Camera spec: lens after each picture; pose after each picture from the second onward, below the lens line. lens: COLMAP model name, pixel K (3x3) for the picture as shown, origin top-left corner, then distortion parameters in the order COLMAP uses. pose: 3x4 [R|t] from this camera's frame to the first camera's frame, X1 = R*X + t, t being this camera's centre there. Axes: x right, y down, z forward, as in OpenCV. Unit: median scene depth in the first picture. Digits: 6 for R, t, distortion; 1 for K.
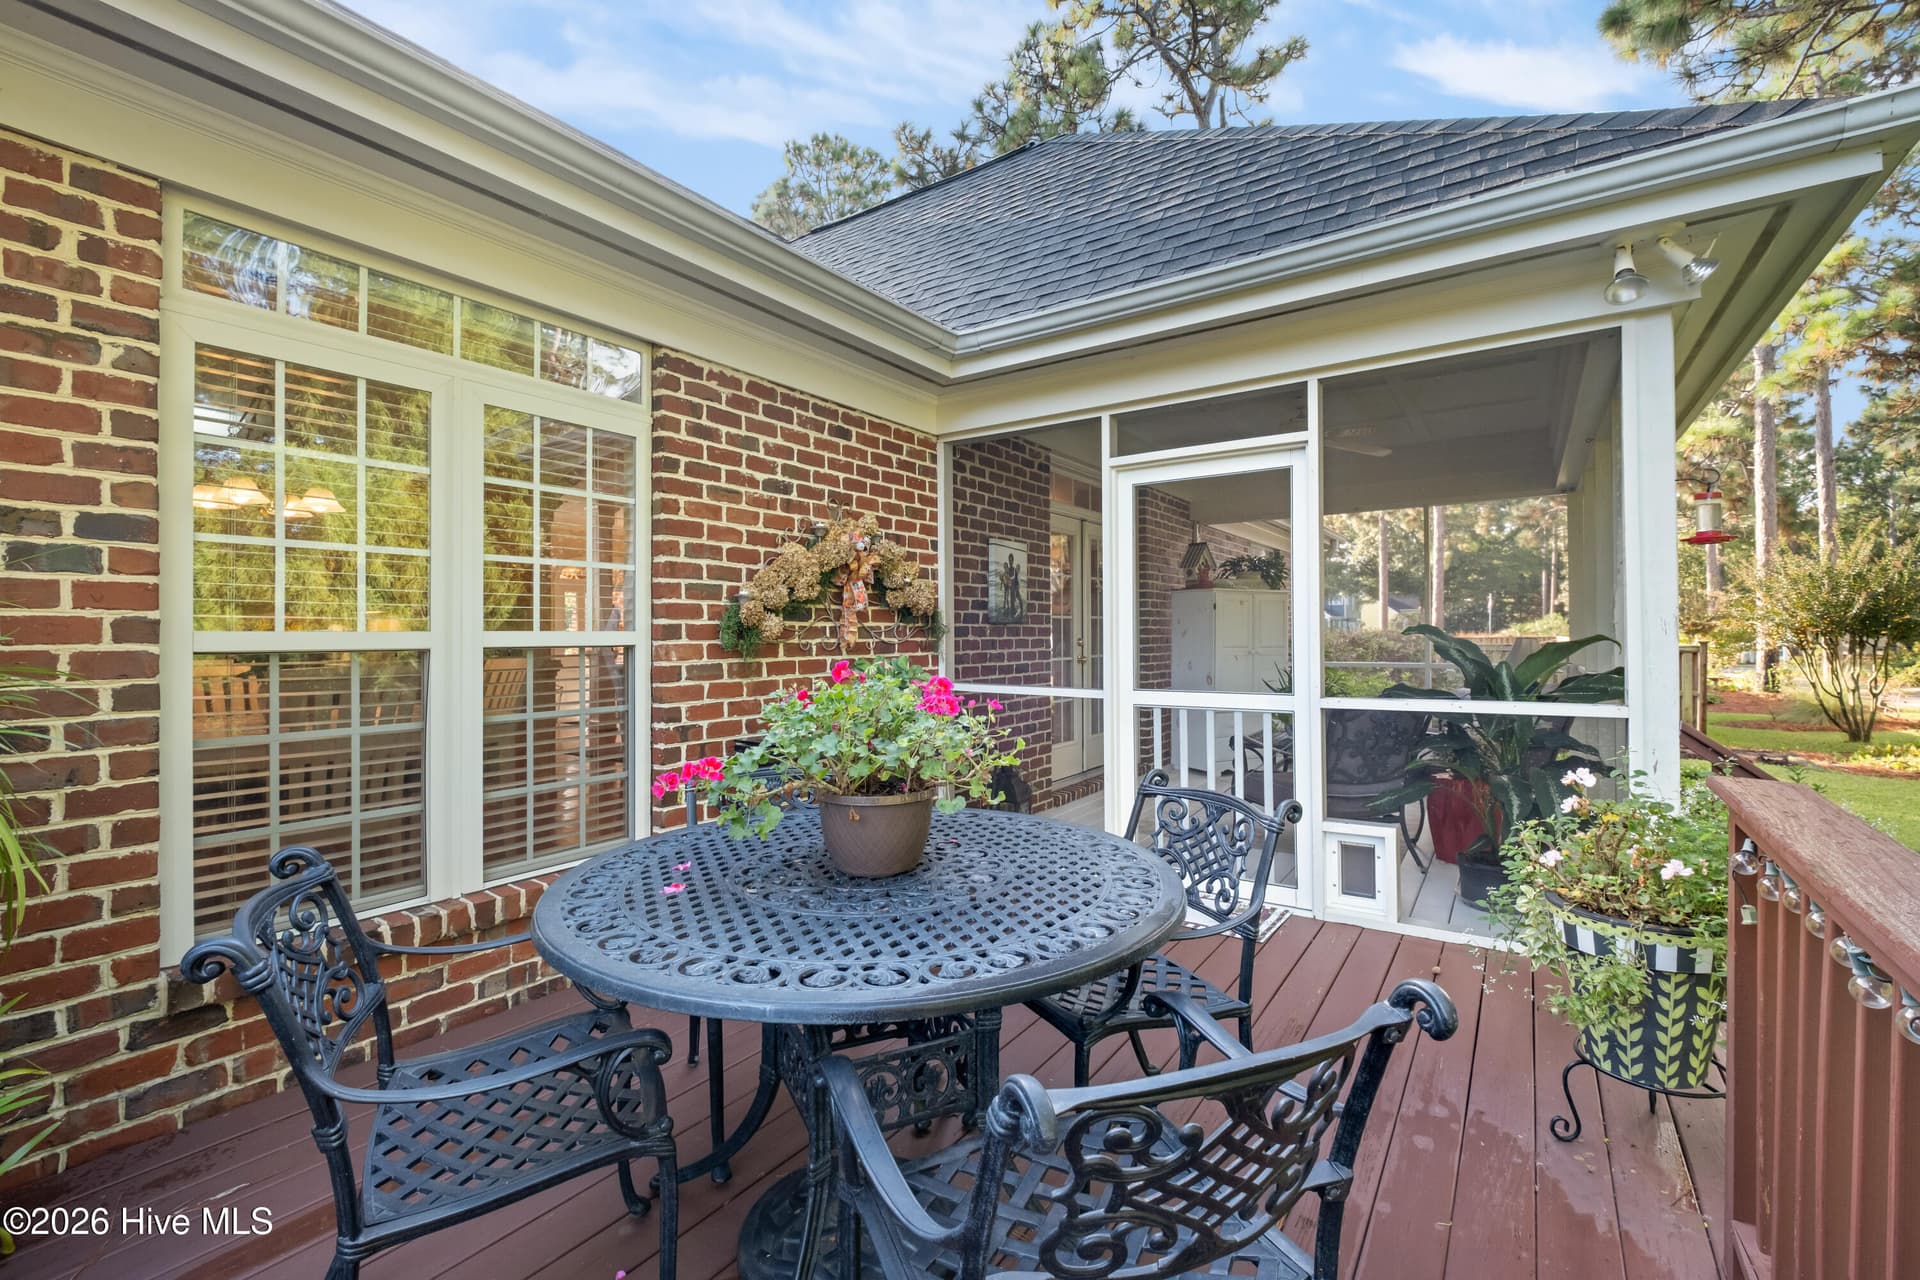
lens RADIAL K [[834.1, 0, 966.2], [0, 834.1, 634.7], [0, 0, 1]] dist [0.007005, -0.007491]
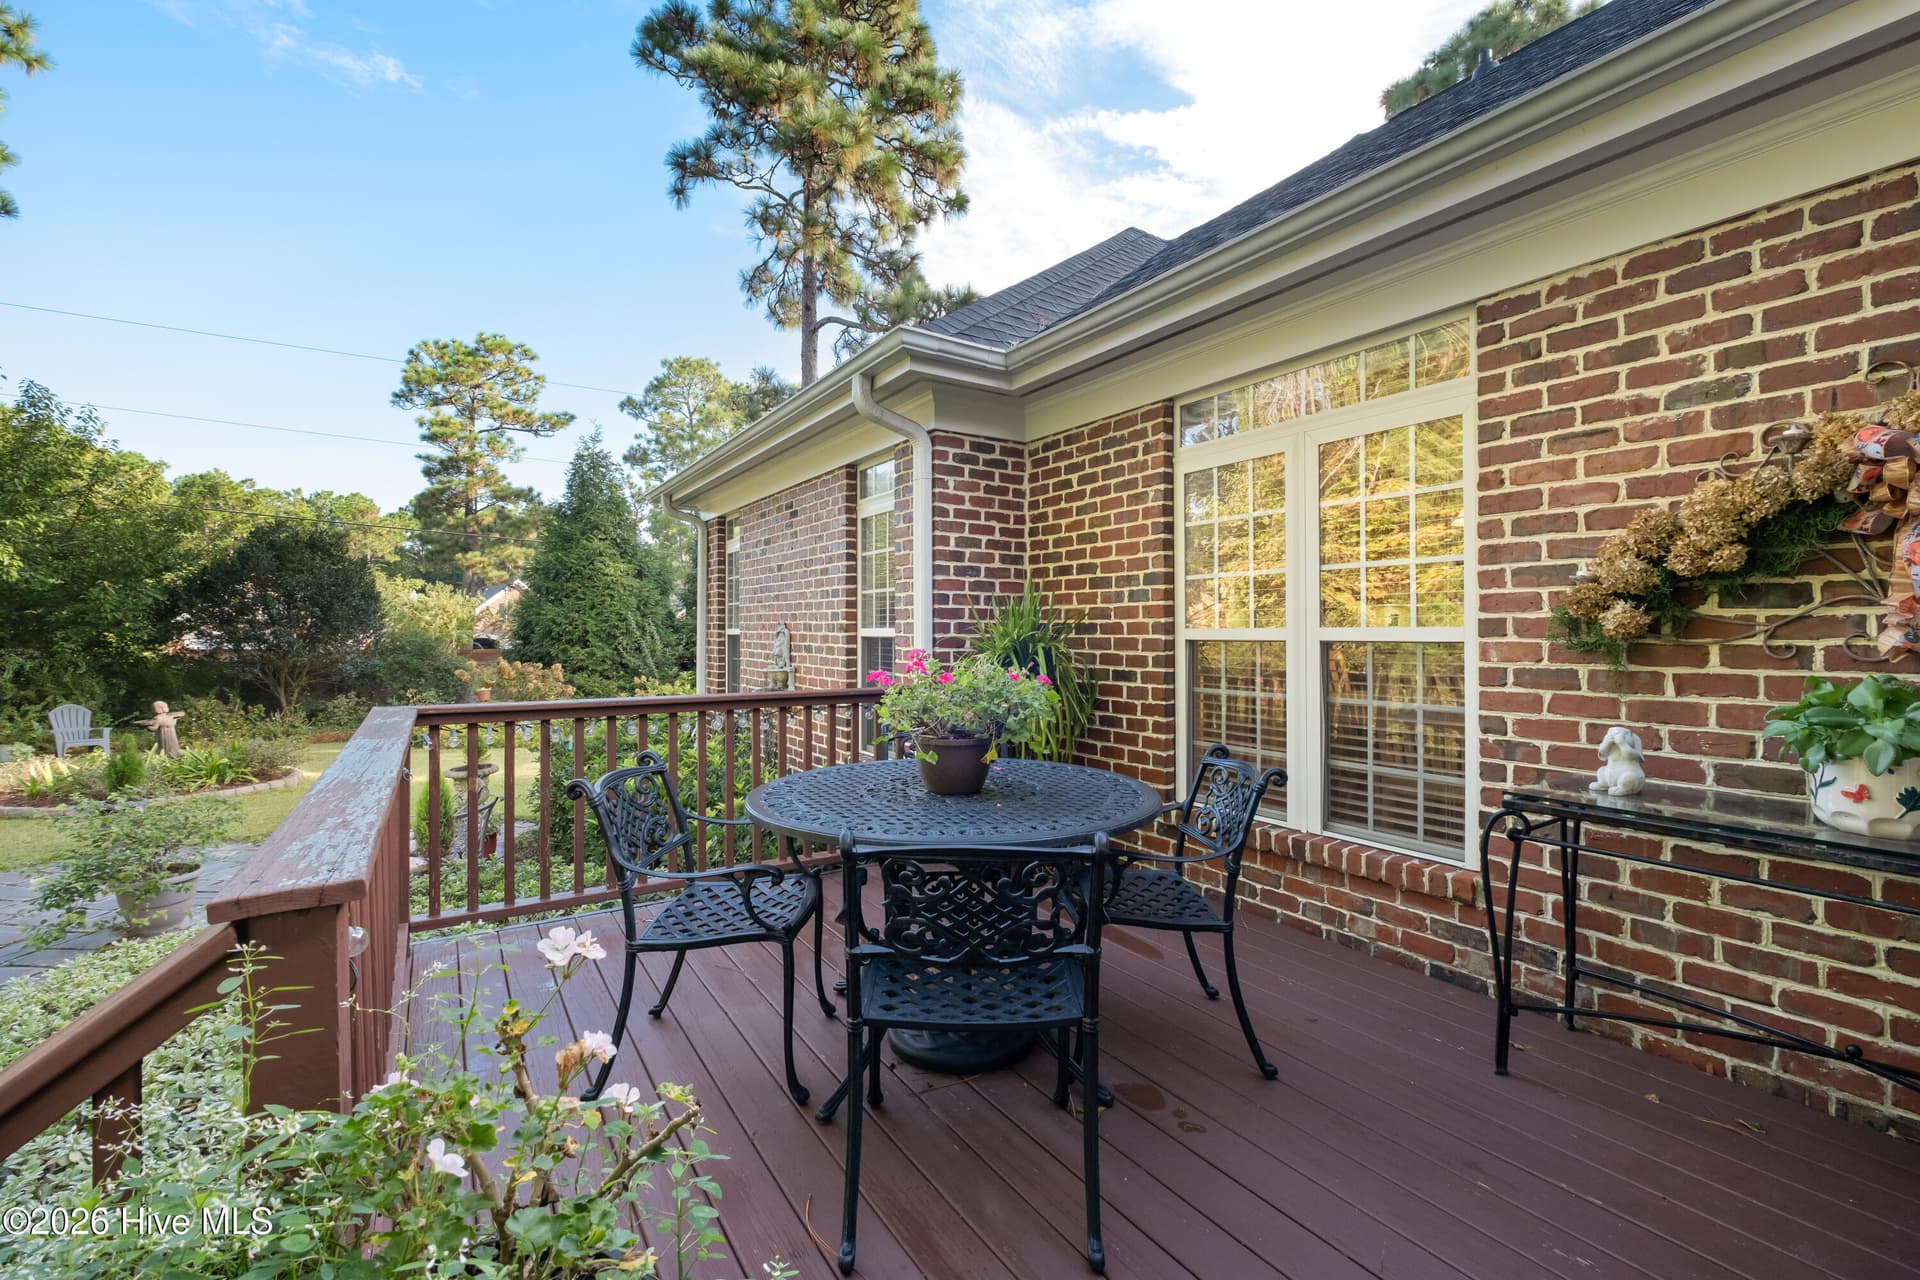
lens RADIAL K [[834.1, 0, 962.7], [0, 834.1, 633.7], [0, 0, 1]] dist [0.007005, -0.007491]
pose [[-0.401453, 0.009160, -0.915834, 0.564140], [0.003501, 0.999958, 0.008467, -0.005470], [0.915873, 0.000193, -0.401469, 0.740191]]
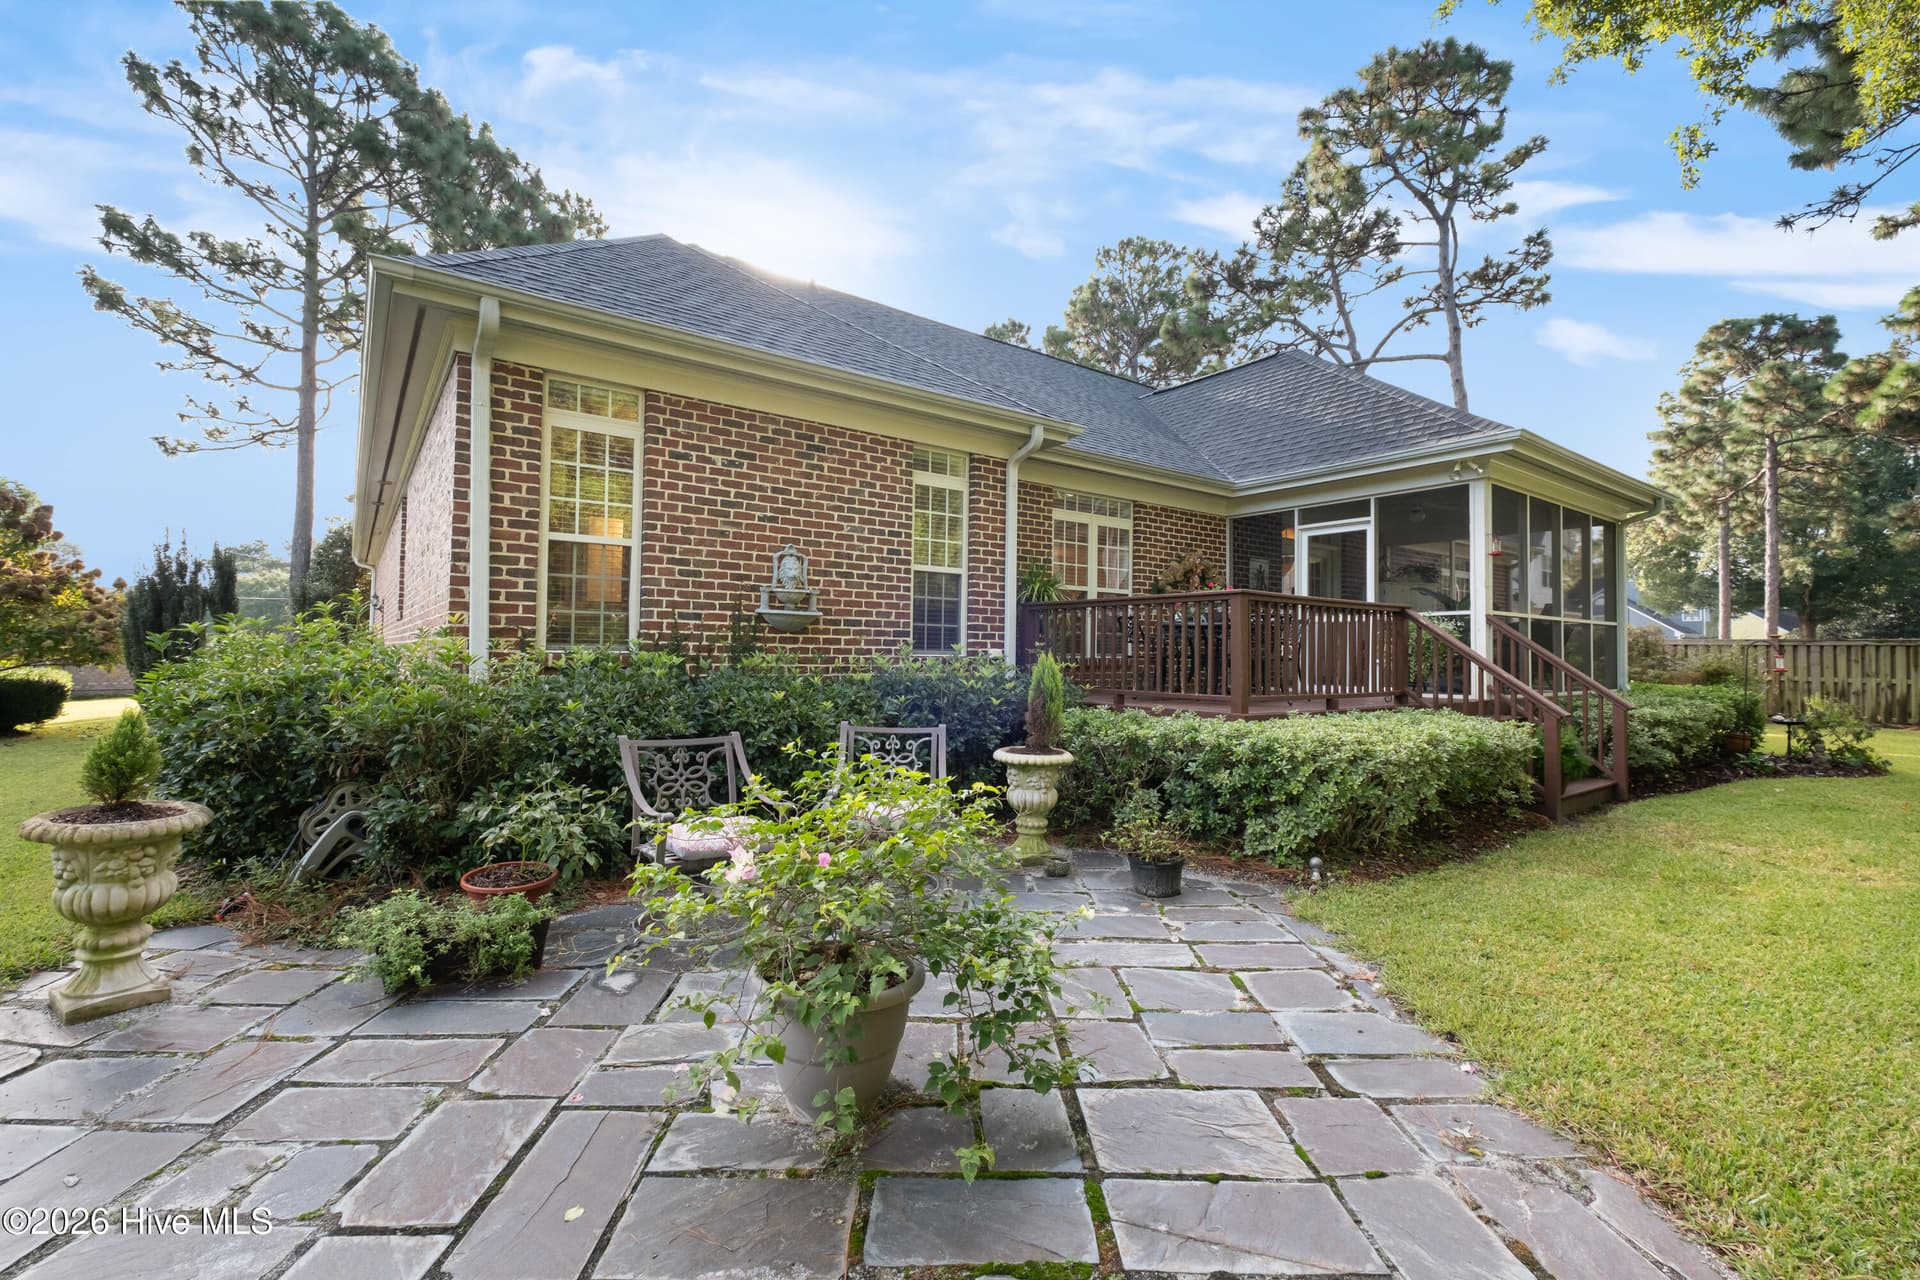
lens RADIAL K [[834.1, 0, 956.4], [0, 834.1, 627.2], [0, 0, 1]] dist [0.007005, -0.007491]
pose [[0.943809, 0.006281, -0.330431, 0.035768], [-0.016906, 0.999428, -0.029291, 0.208861], [0.330058, 0.033231, 0.943375, -1.918395]]
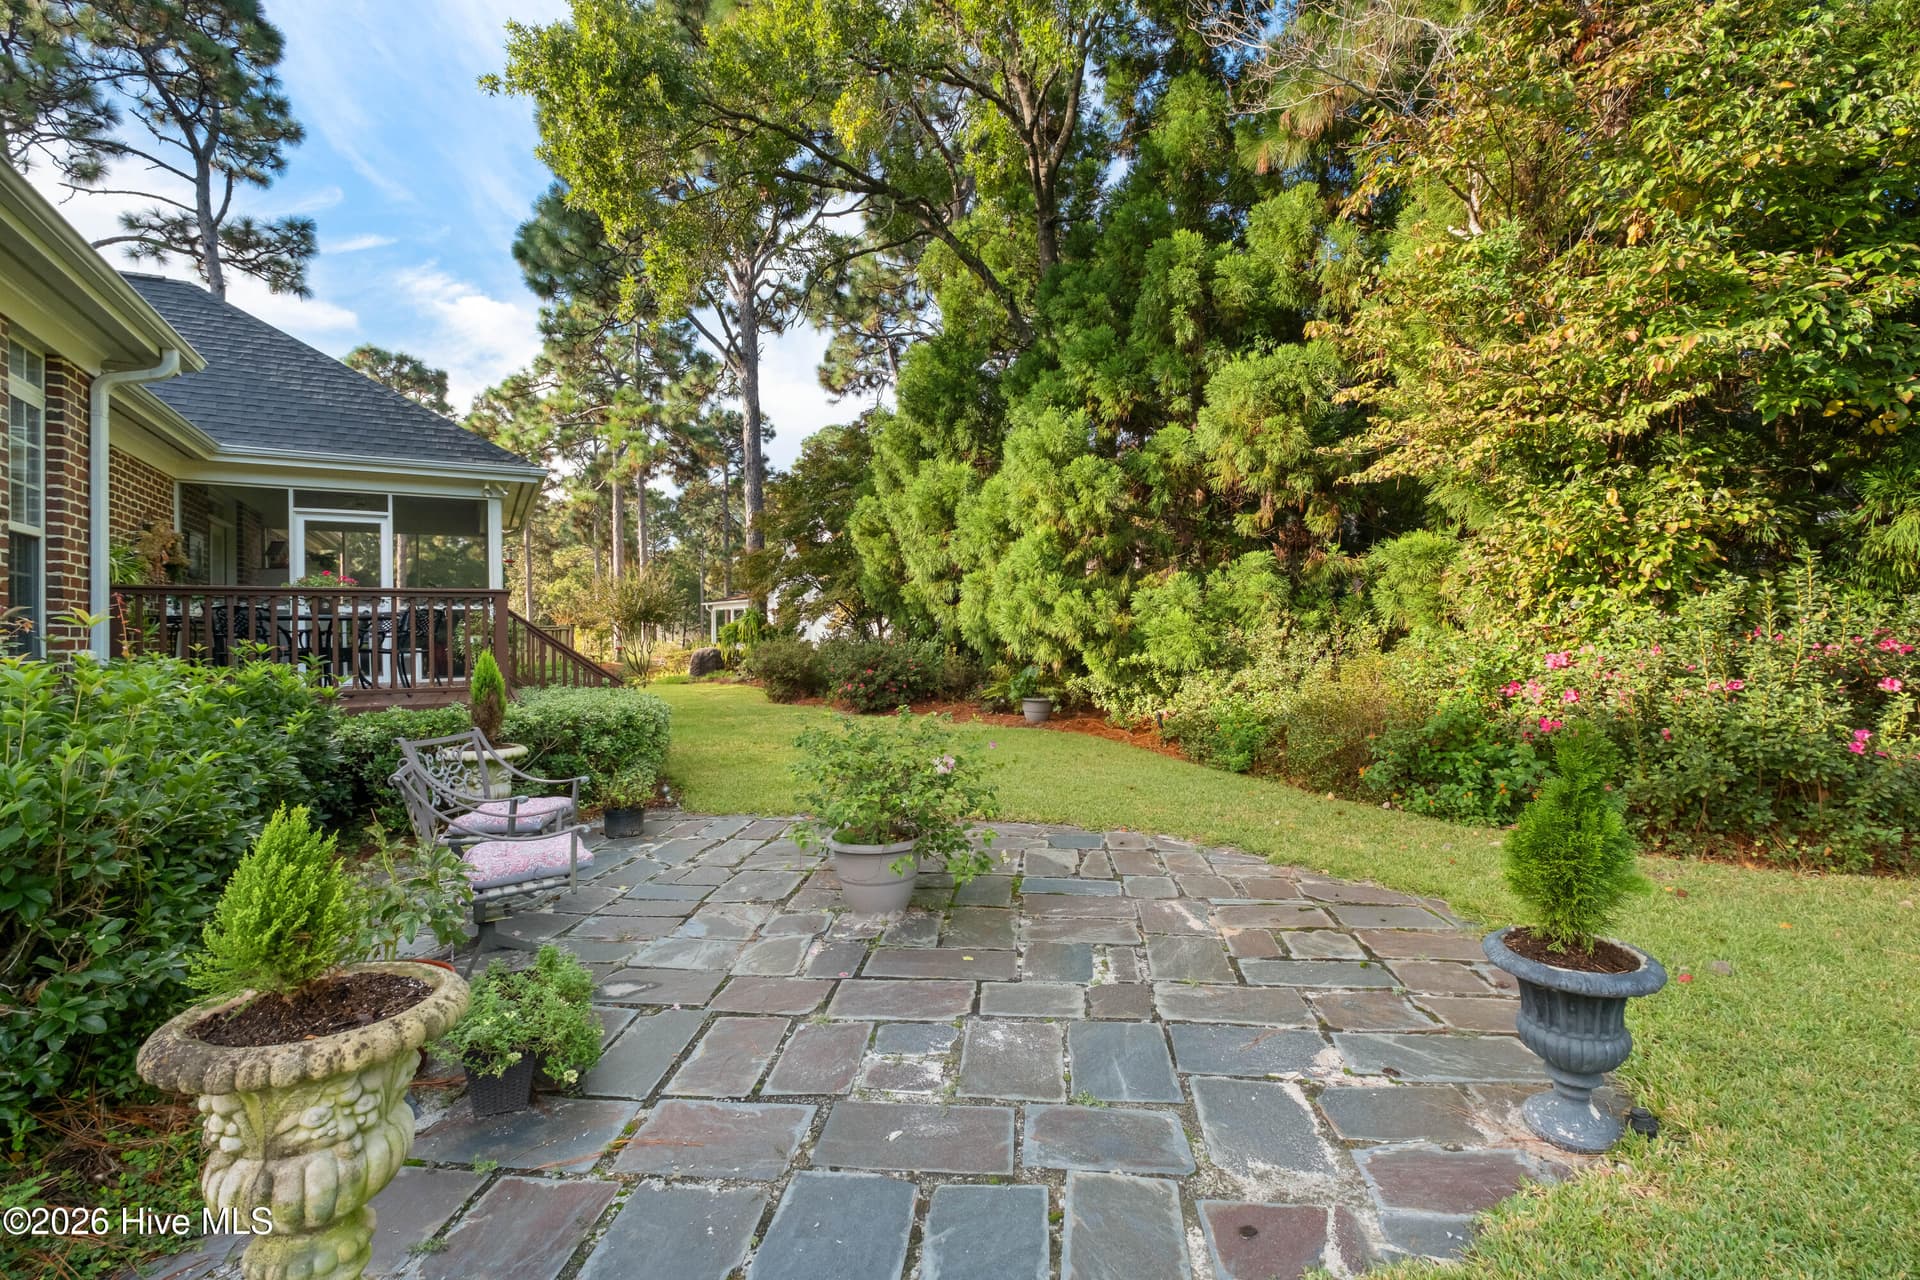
lens RADIAL K [[834.1, 0, 956.3], [0, 834.1, 630.7], [0, 0, 1]] dist [0.007005, -0.007491]
pose [[0.444970, 0.008592, 0.895504, -1.220697], [0.005692, 0.999907, -0.012422, 0.195011], [-0.895527, 0.010625, 0.444880, -1.907547]]
